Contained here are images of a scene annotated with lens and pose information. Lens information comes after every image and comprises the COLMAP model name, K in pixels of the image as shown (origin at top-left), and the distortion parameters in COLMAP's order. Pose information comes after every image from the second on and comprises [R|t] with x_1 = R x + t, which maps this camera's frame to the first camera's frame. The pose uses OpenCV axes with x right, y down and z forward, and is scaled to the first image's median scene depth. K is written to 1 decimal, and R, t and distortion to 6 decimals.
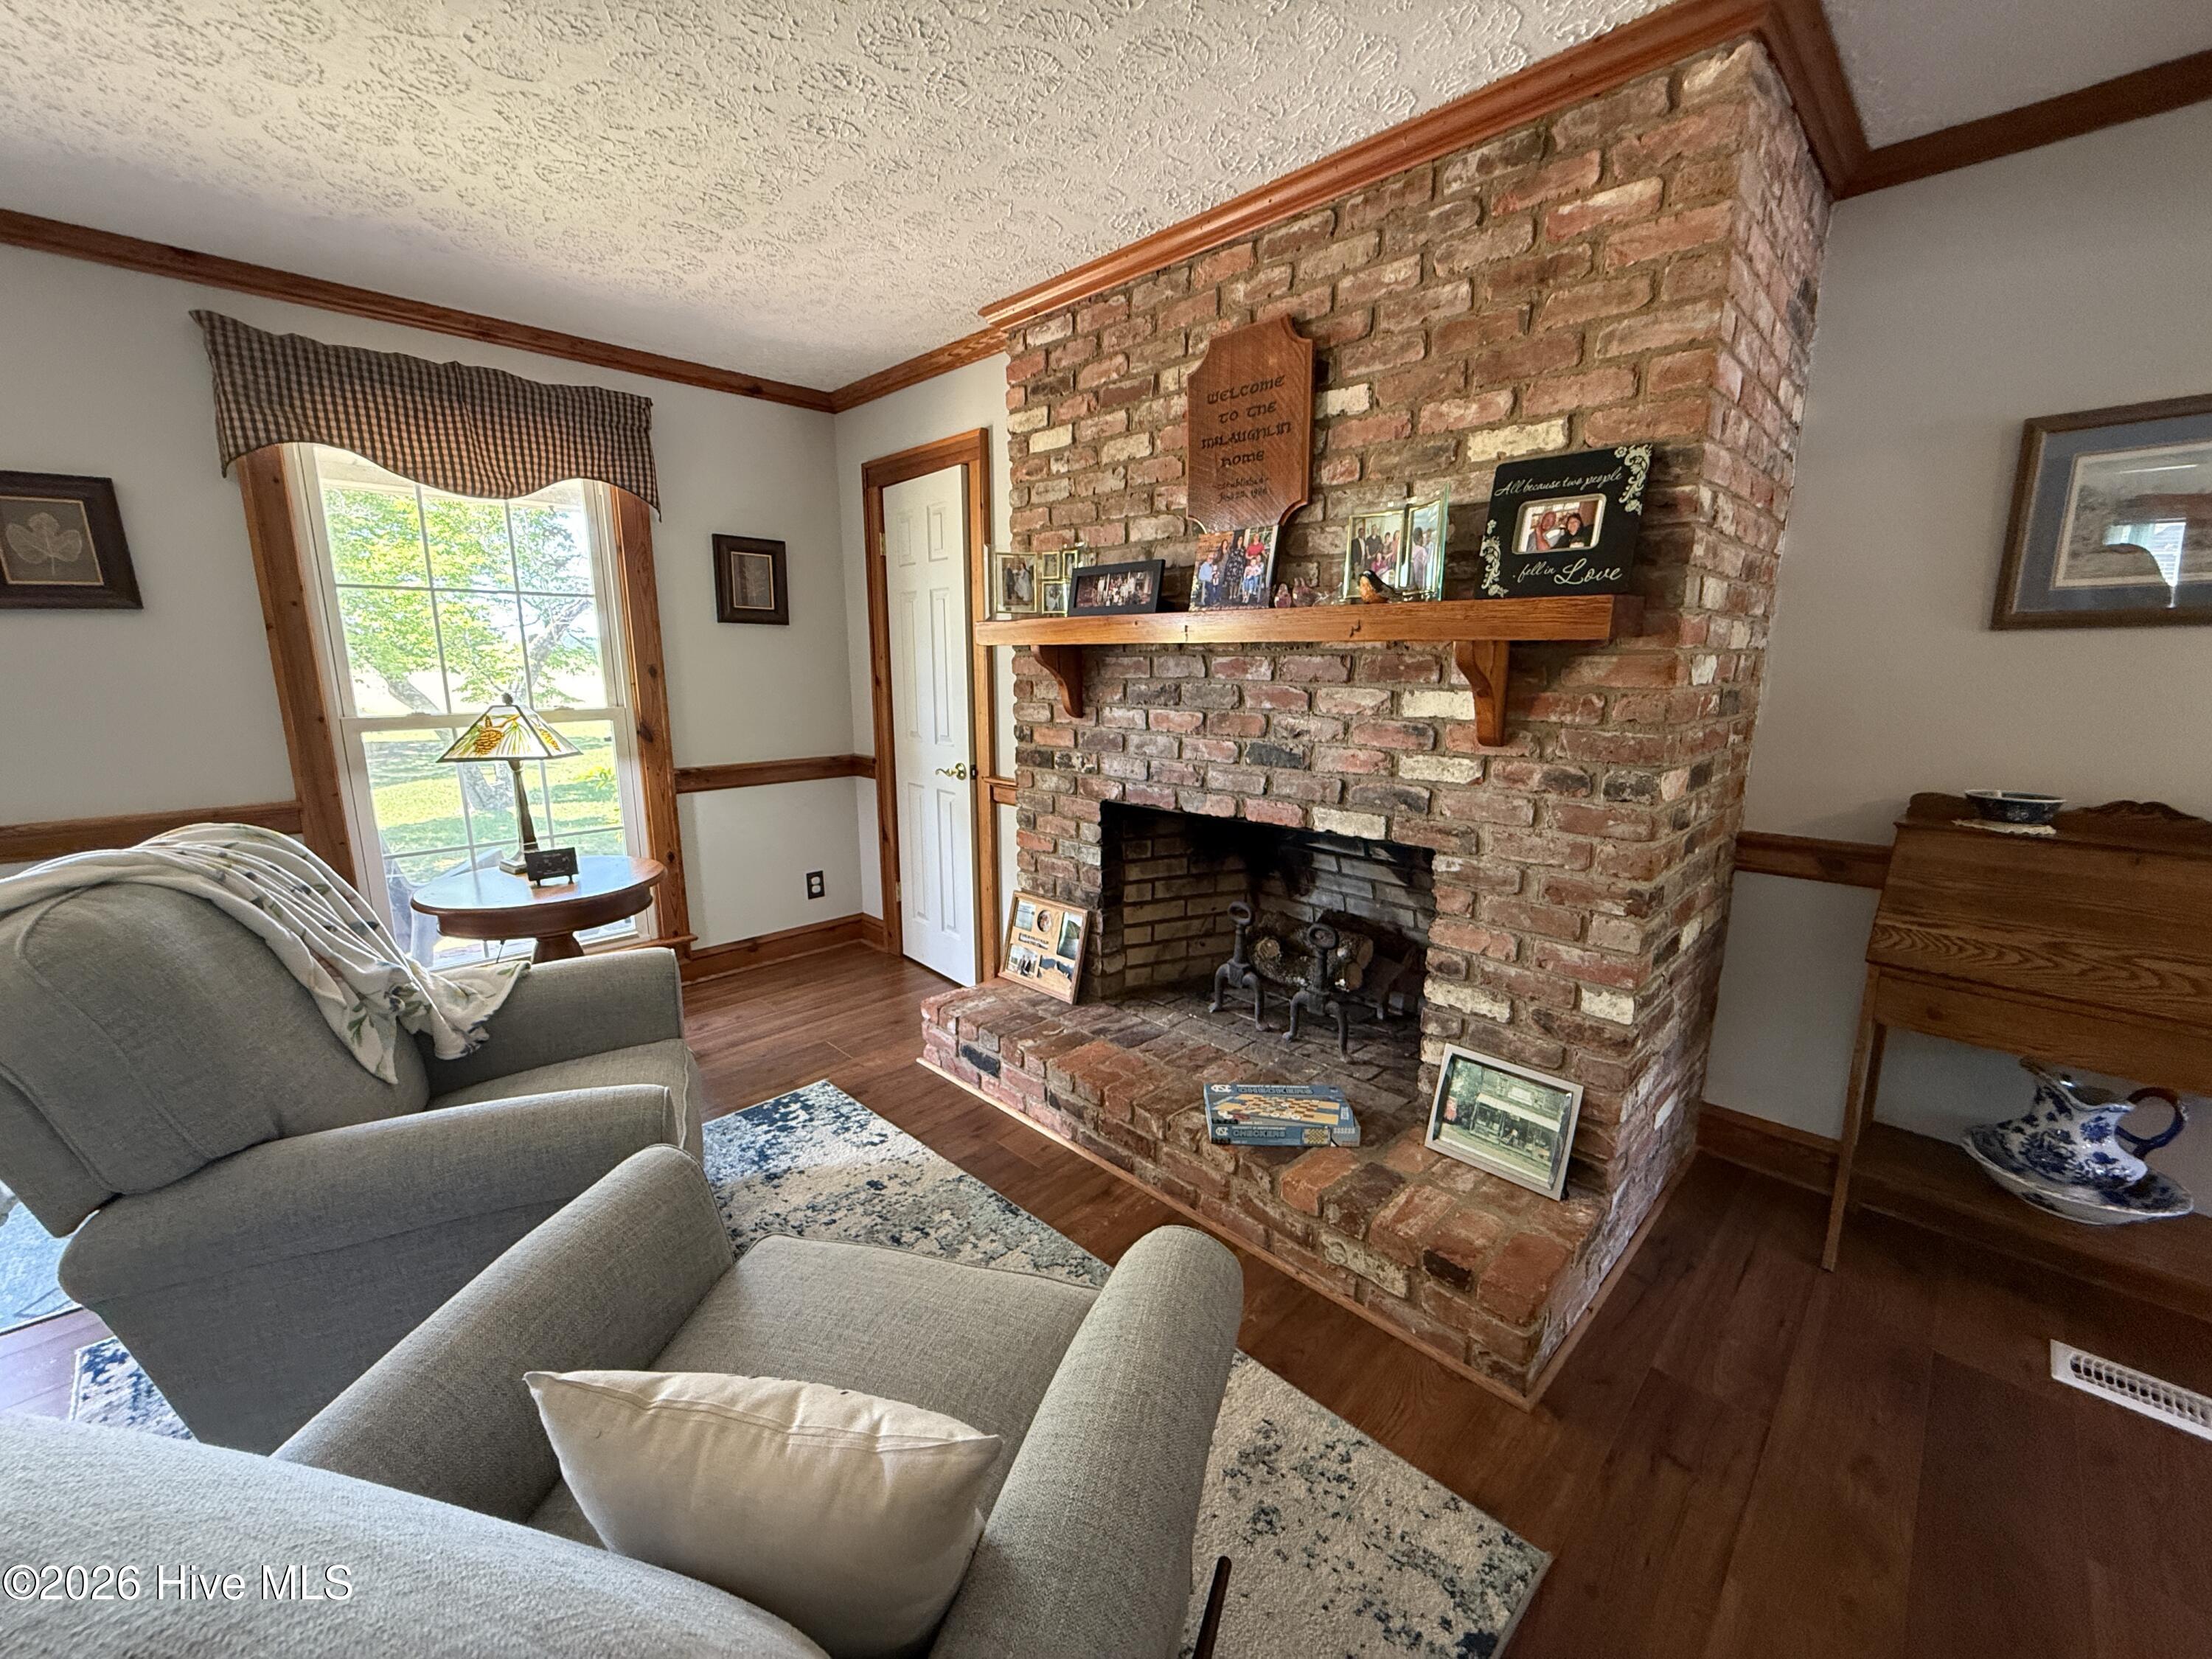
lens RADIAL K [[880.5, 0, 1101.1], [0, 880.5, 830.3], [0, 0, 1]] dist [0.001021, 0.000052]
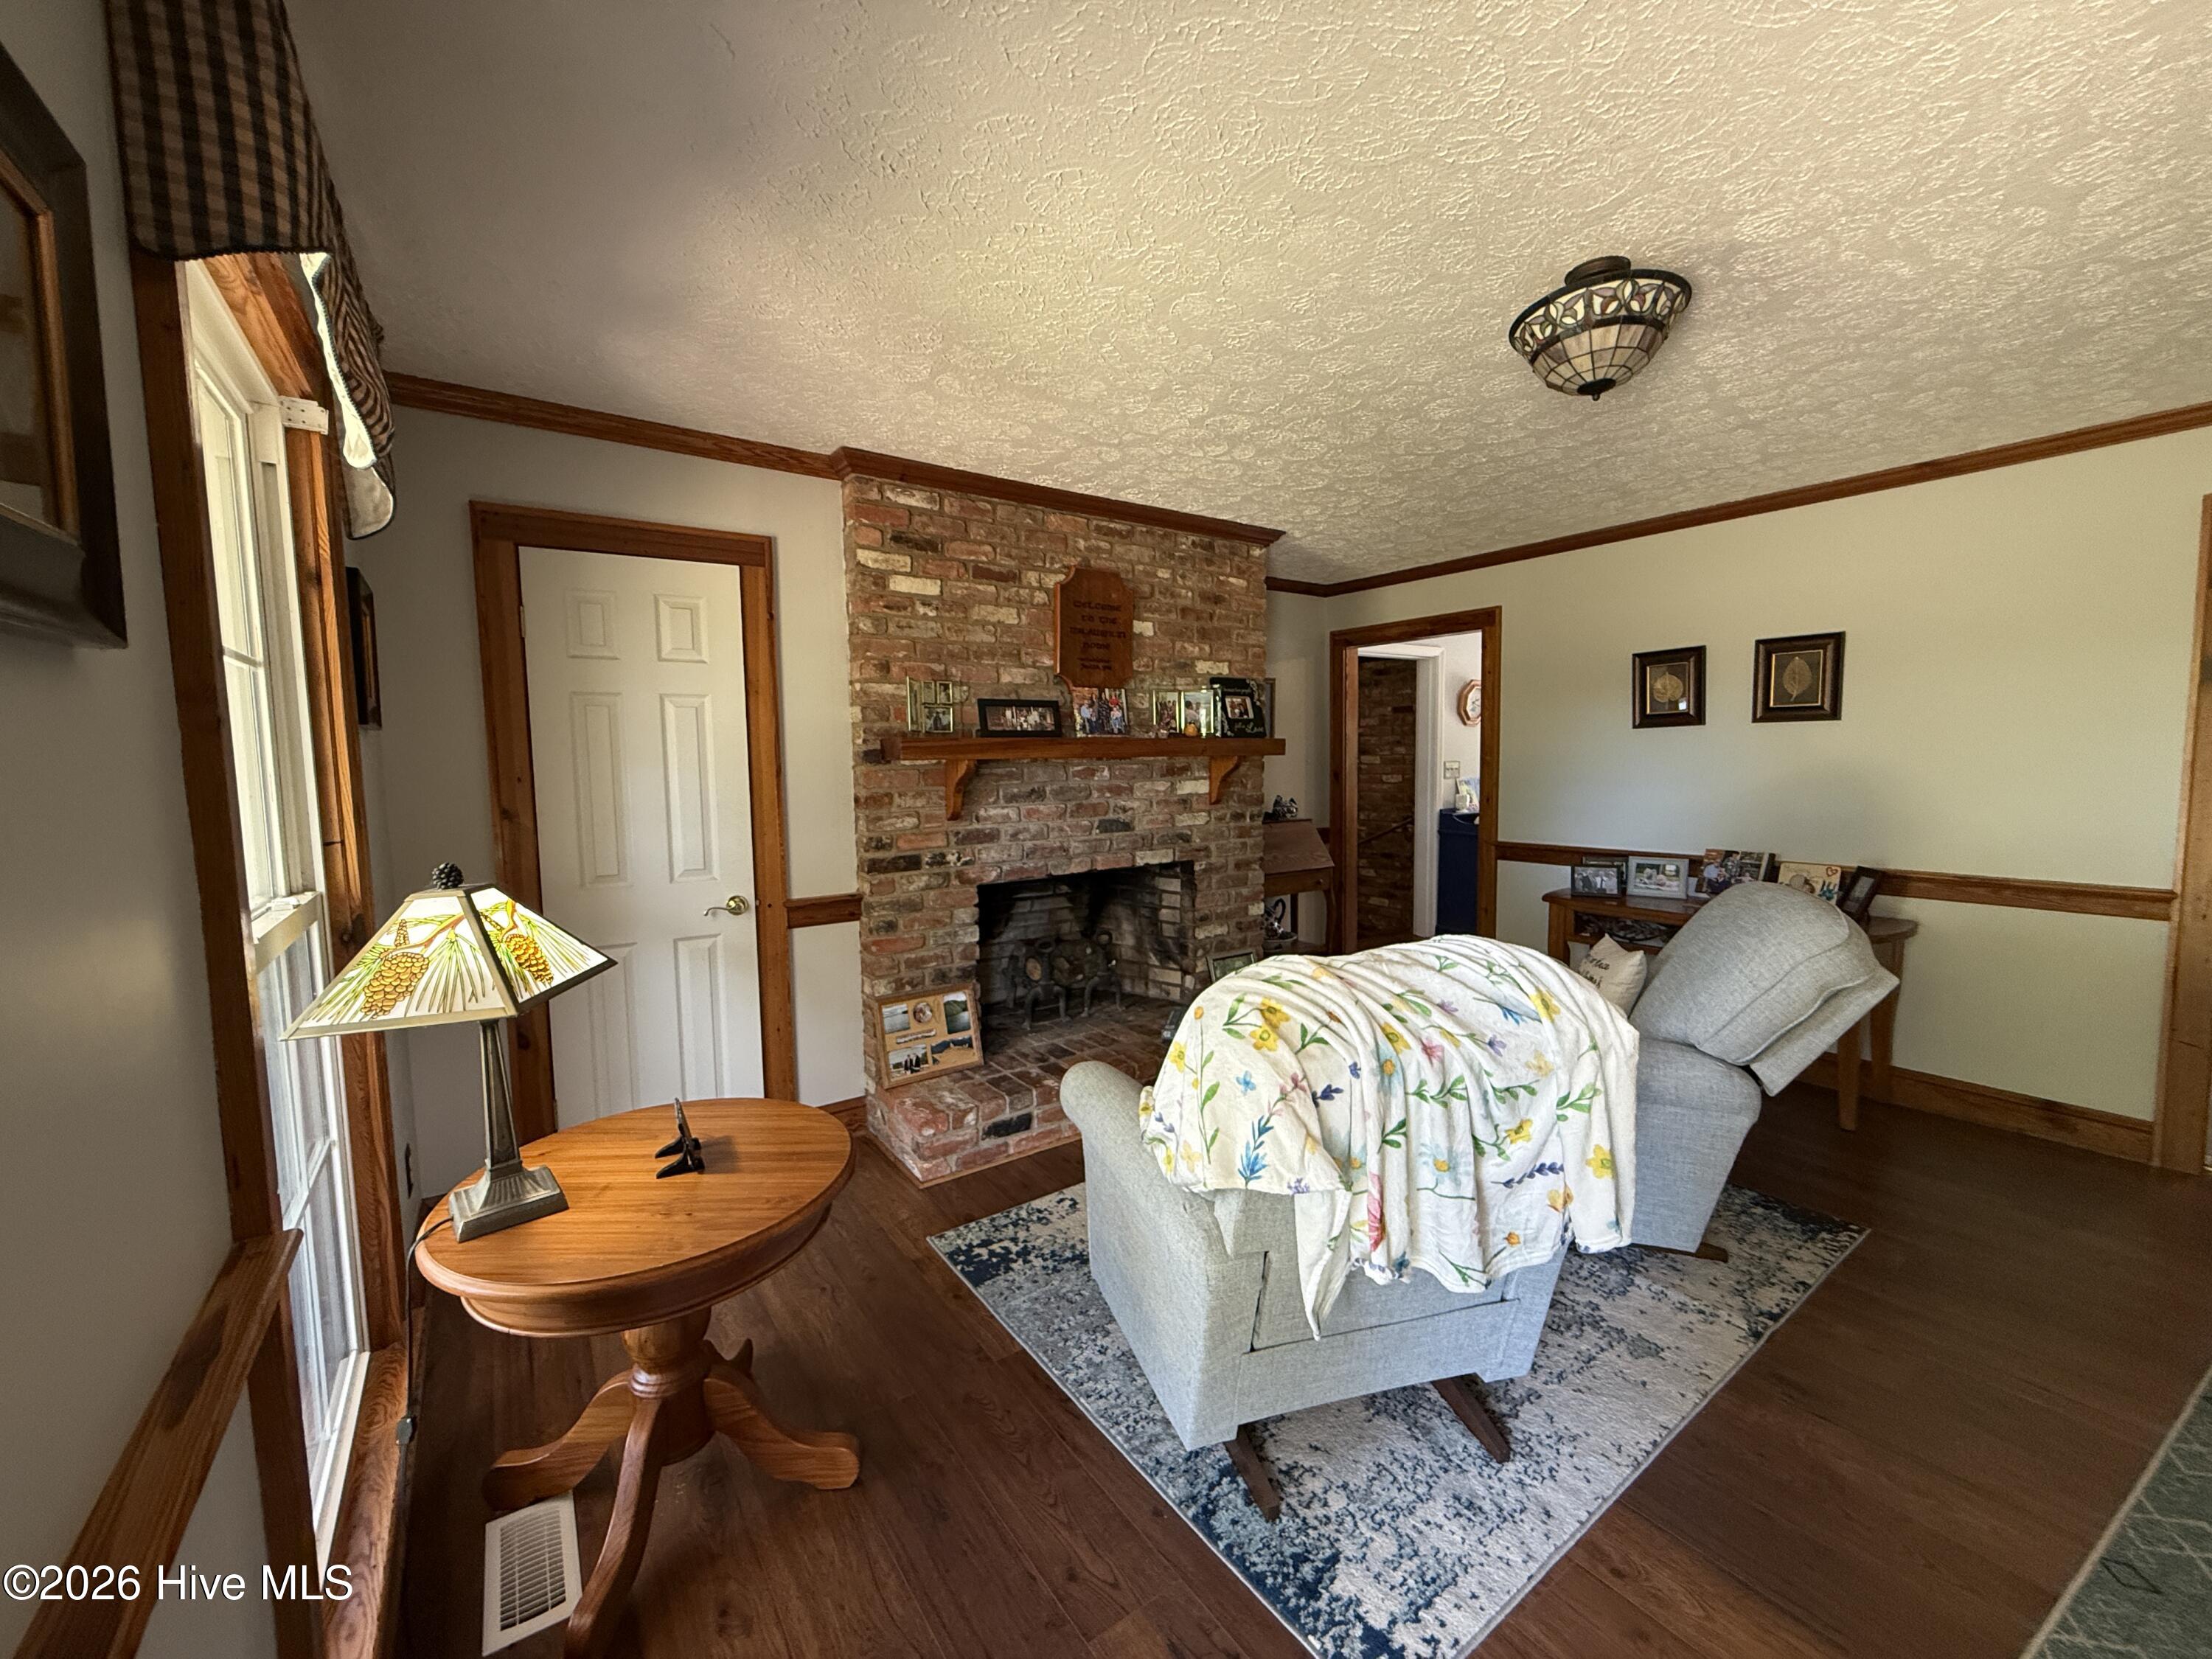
lens RADIAL K [[880.5, 0, 1101.1], [0, 880.5, 830.3], [0, 0, 1]] dist [0.001021, 0.000052]
pose [[0.176727, -0.087140, 0.980395, -1.278996], [0.205034, 0.977481, 0.049922, -0.148741], [-0.962667, 0.192192, 0.190614, 0.658654]]
